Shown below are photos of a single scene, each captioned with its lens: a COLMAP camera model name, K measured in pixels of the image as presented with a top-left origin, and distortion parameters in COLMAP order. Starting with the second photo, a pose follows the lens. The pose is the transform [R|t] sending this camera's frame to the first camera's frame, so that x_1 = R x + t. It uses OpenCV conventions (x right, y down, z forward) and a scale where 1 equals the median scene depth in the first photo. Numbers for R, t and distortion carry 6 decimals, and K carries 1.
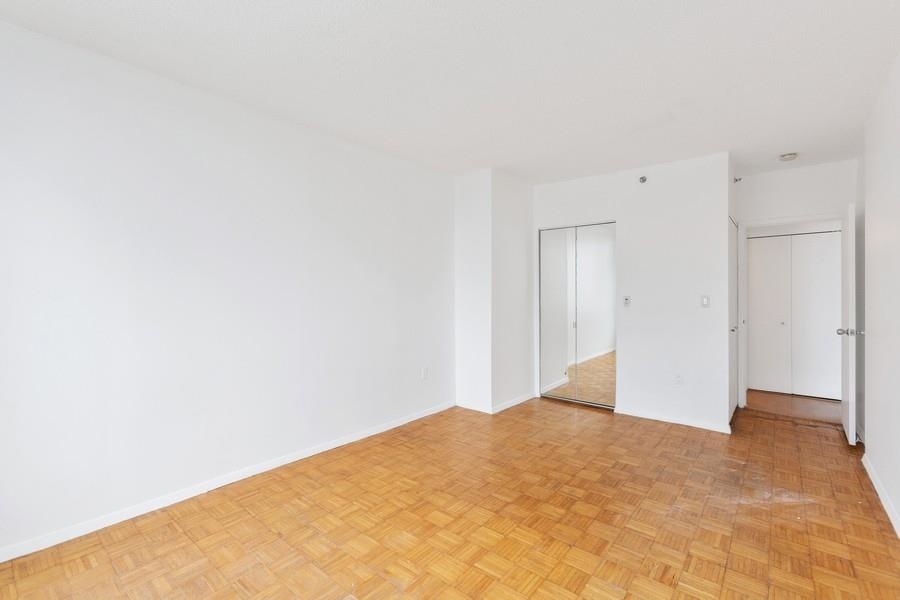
lens RADIAL K [[401.8, 0, 452.4], [0, 401.8, 292.3], [0, 0, 1]] dist [-0.010031, 0.006414]
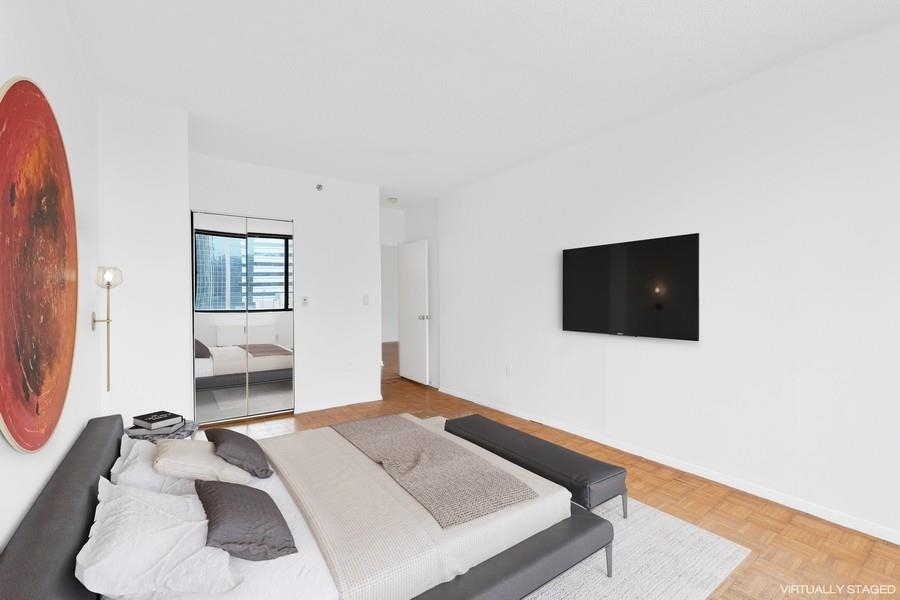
lens RADIAL K [[401.8, 0, 452.4], [0, 401.8, 292.3], [0, 0, 1]] dist [-0.010031, 0.006414]
pose [[0.249084, 0.006496, 0.968460, -0.517236], [0.000325, 0.999977, -0.006790, 0.007416], [-0.968482, 0.002006, 0.249077, 0.428428]]
